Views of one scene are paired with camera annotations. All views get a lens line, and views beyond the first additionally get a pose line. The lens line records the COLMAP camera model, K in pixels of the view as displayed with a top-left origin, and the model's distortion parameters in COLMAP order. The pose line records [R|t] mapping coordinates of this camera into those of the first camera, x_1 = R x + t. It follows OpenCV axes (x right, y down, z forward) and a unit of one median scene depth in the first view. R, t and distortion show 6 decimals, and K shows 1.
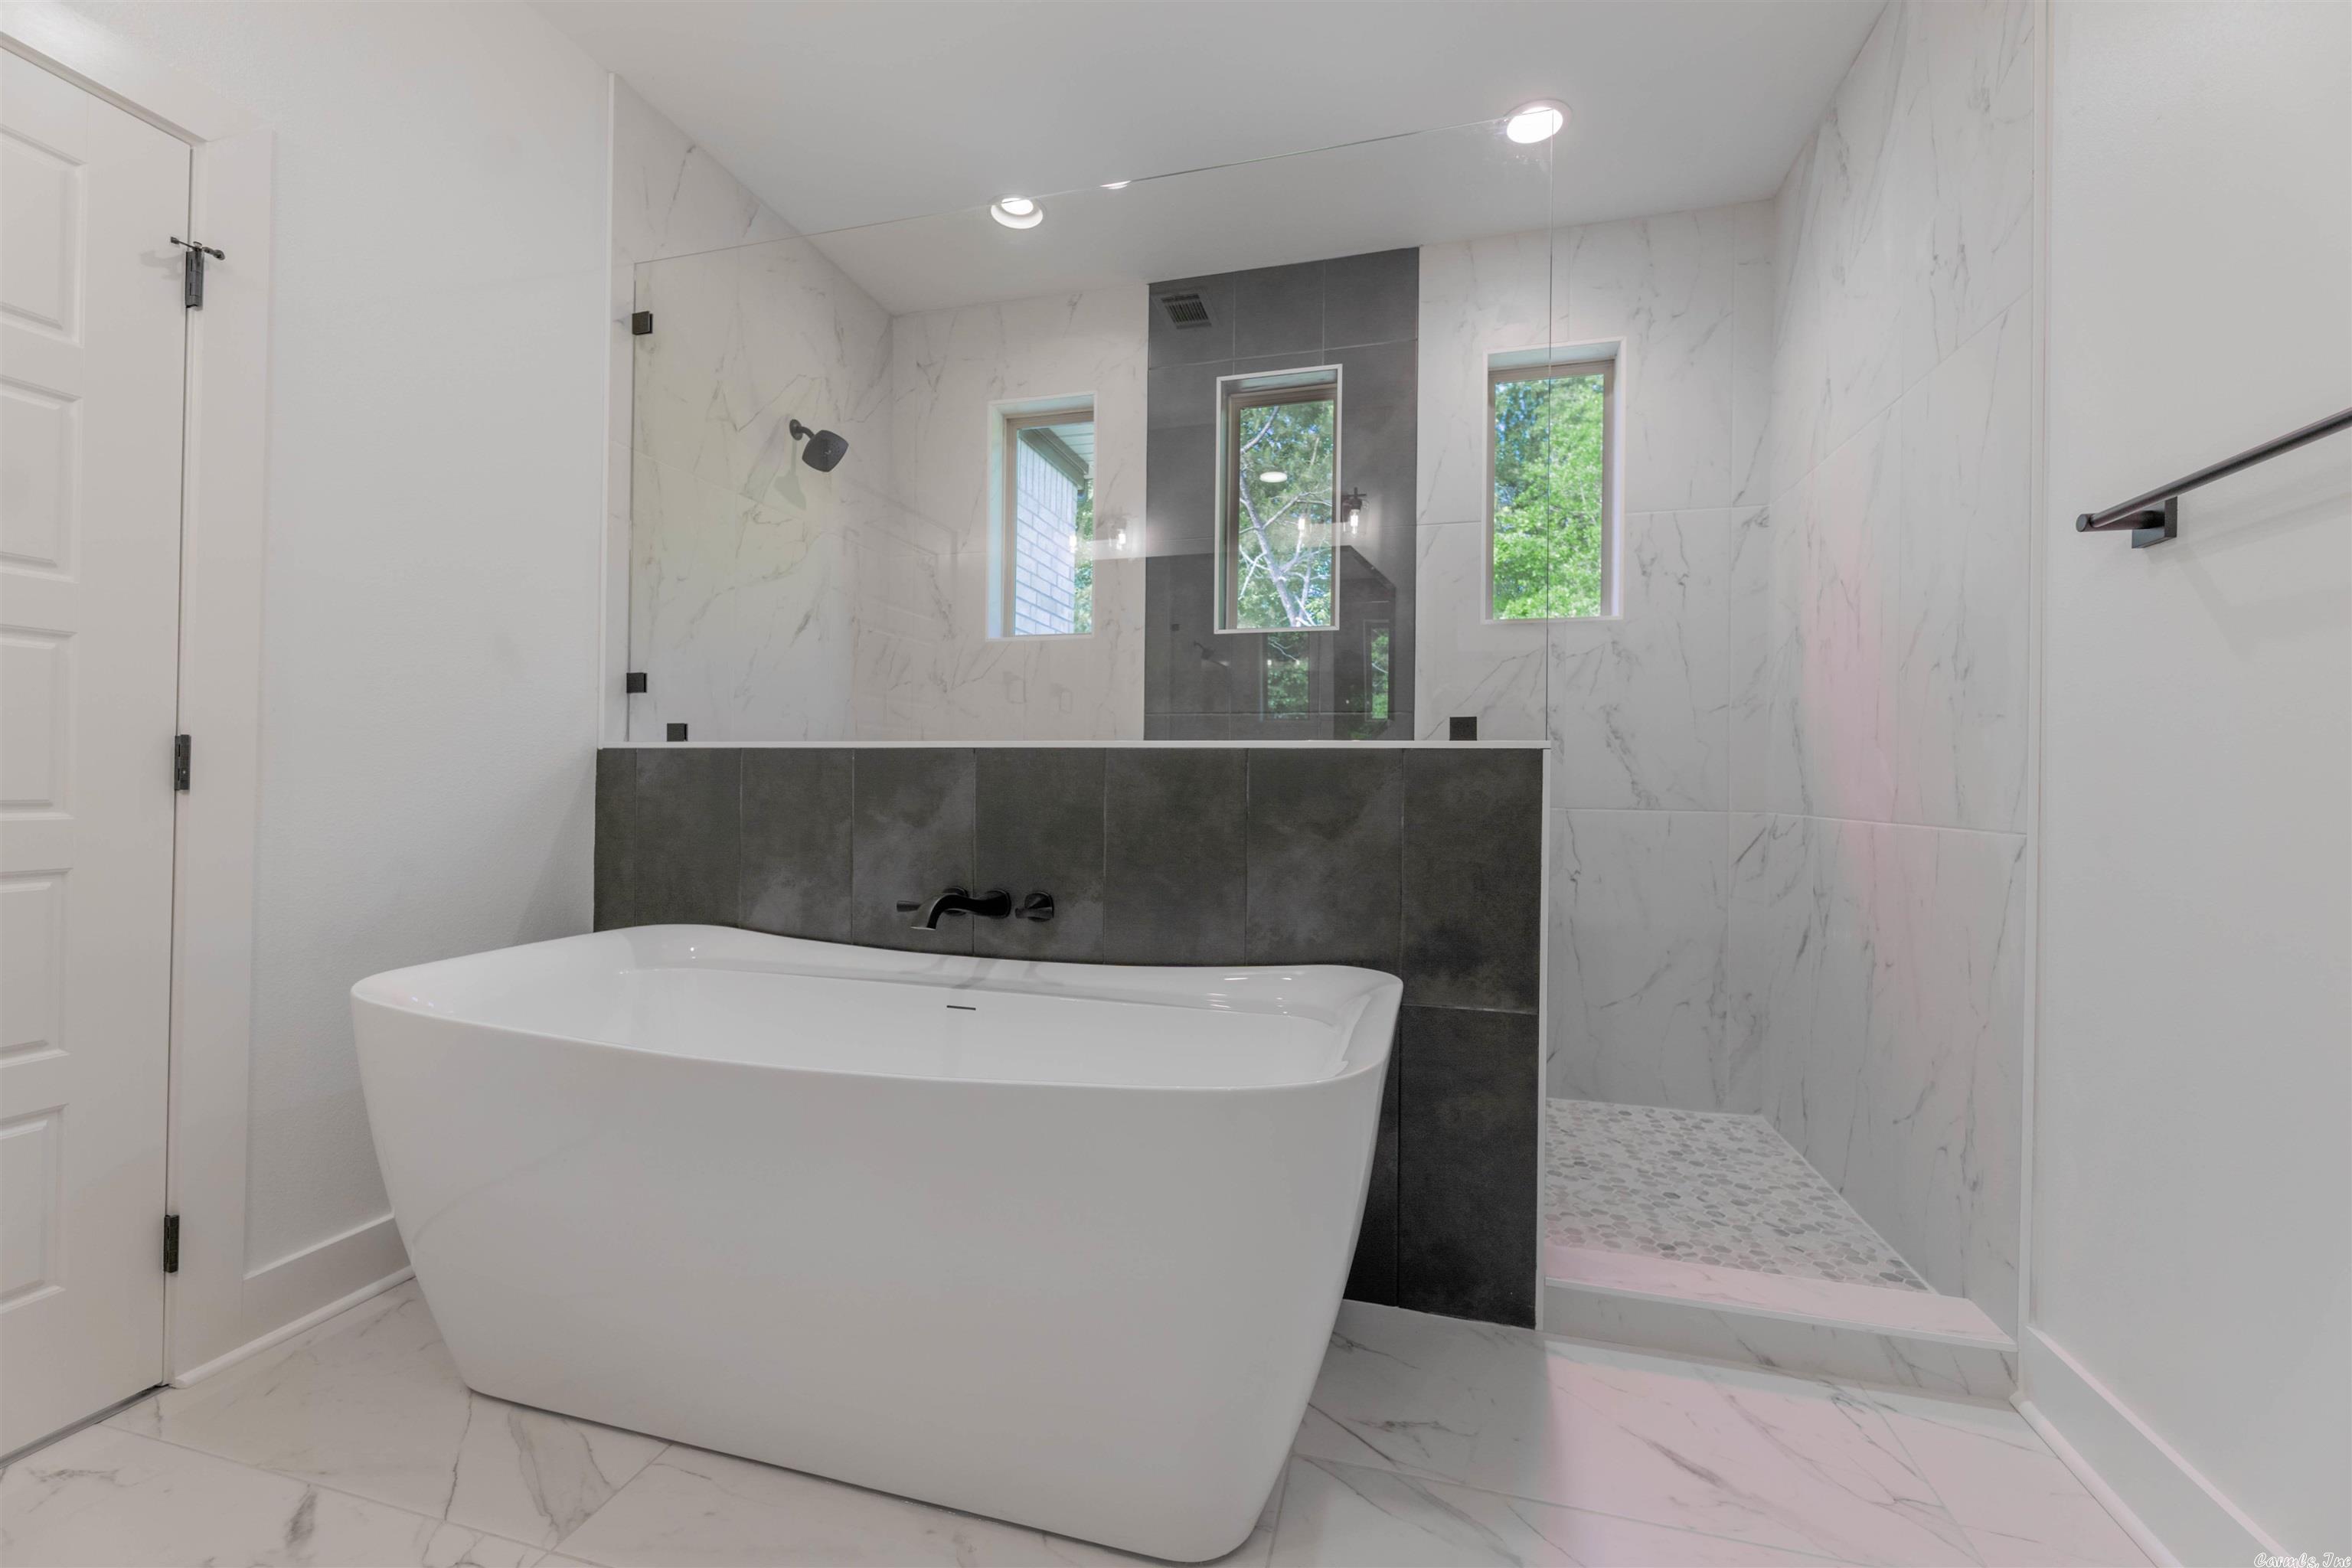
lens RADIAL K [[950.2, 0, 1171.7], [0, 950.2, 776.6], [0, 0, 1]] dist [0.005631, -0.002176]
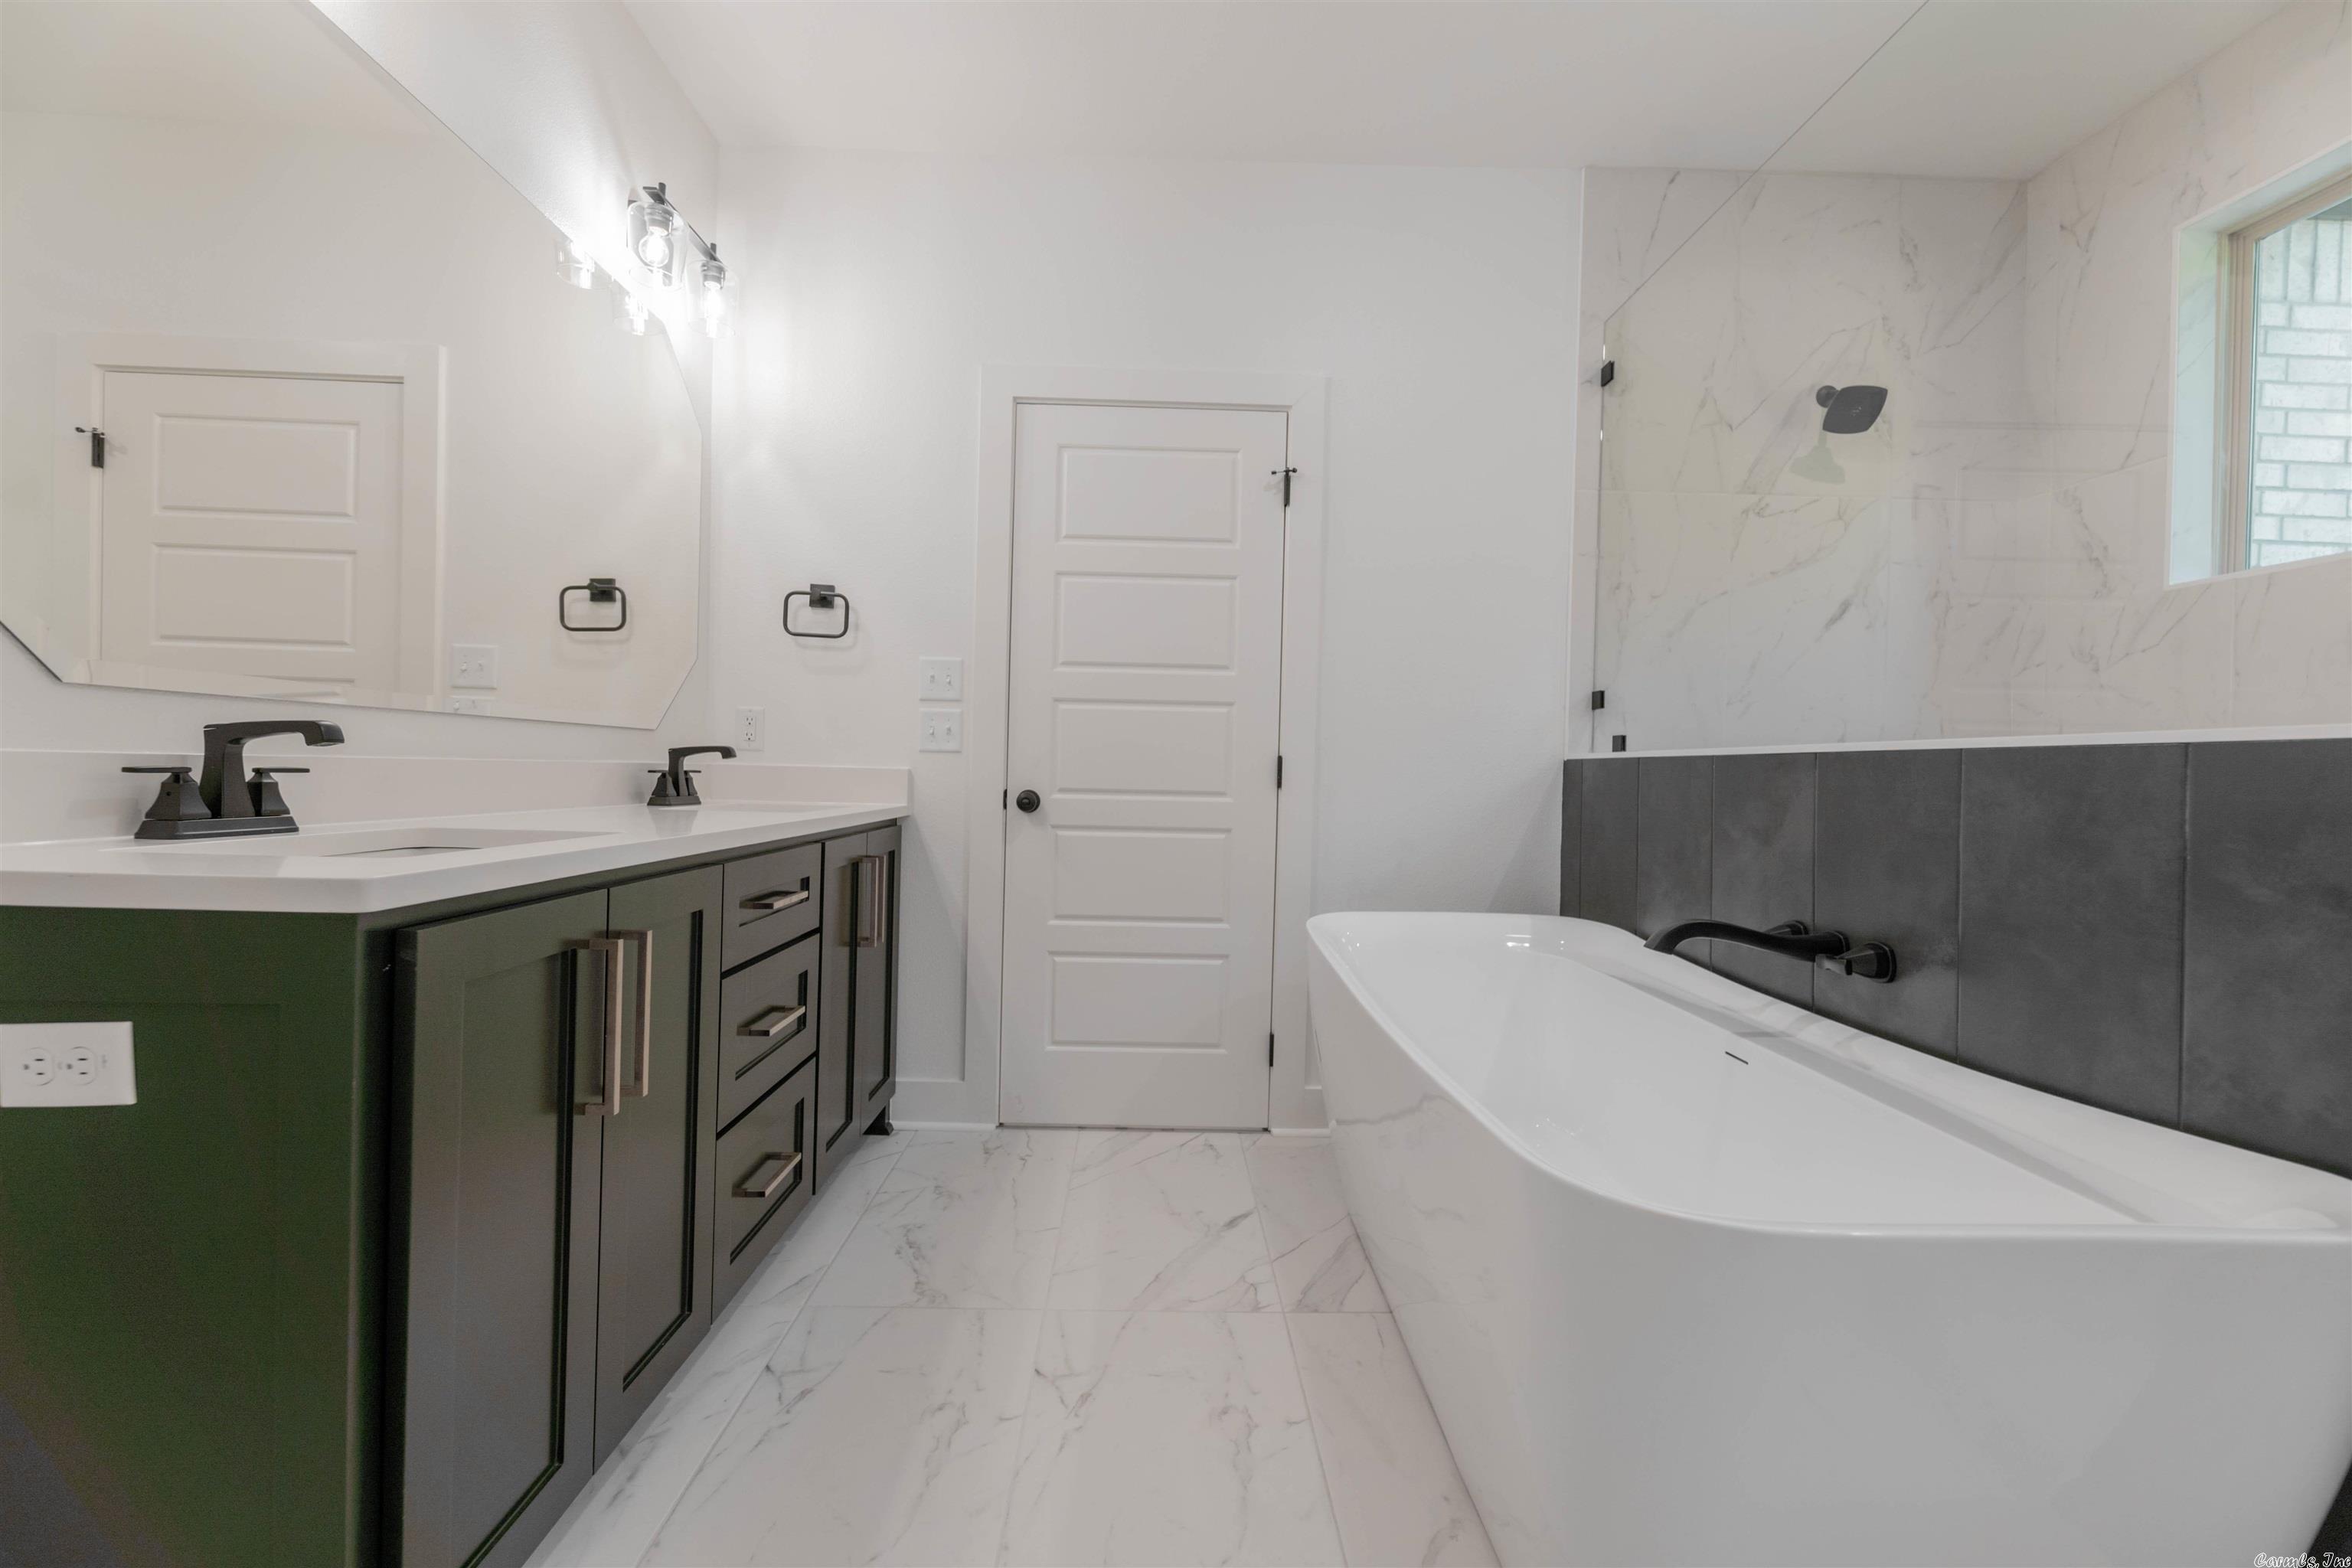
lens RADIAL K [[960.8, 0, 1181.0], [0, 960.8, 771.4], [0, 0, 1]] dist [0.010452, -0.000384]
pose [[0.289676, -0.003301, -0.957119, 0.308692], [-0.014282, 0.999868, -0.007771, 0.000200], [0.957018, 0.015920, 0.289591, 0.177168]]
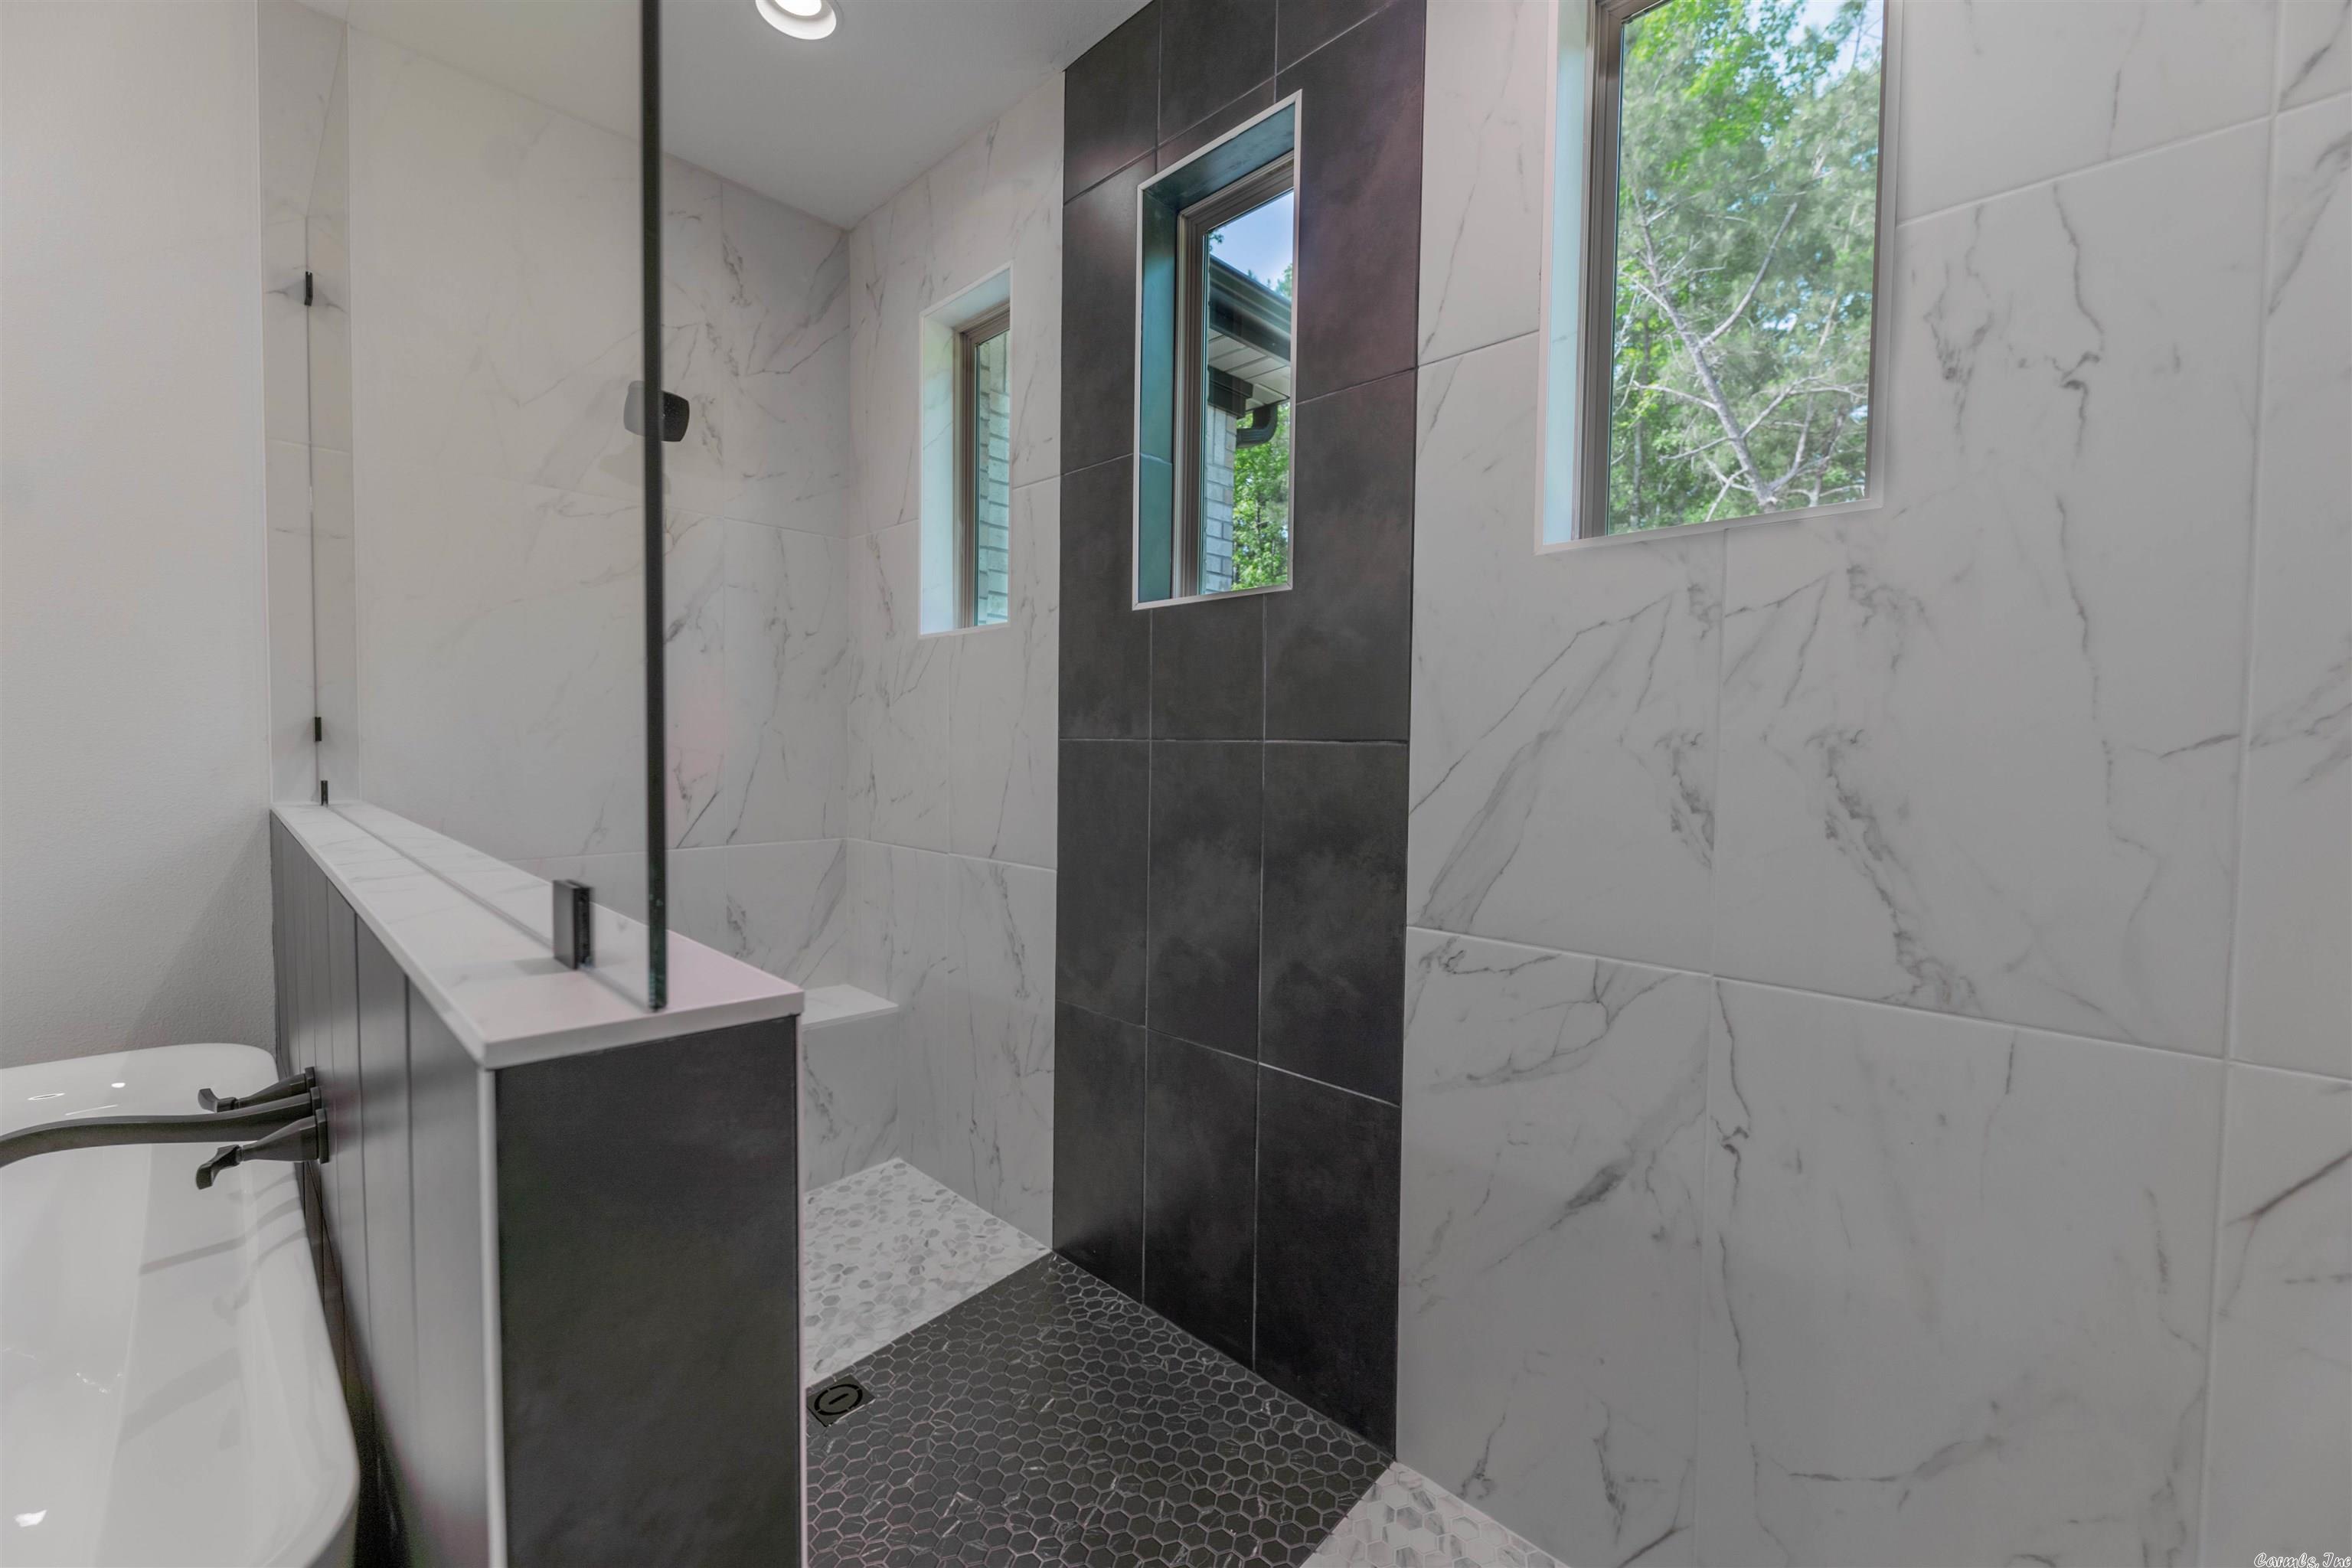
lens RADIAL K [[955.9, 0, 1166.2], [0, 955.9, 778.2], [0, 0, 1]] dist [0.004347, -0.000816]
pose [[0.873030, 0.016593, -0.487384, 0.415549], [0.000241, 0.999406, 0.034456, -0.070173], [0.487667, -0.030198, 0.872508, 0.523059]]
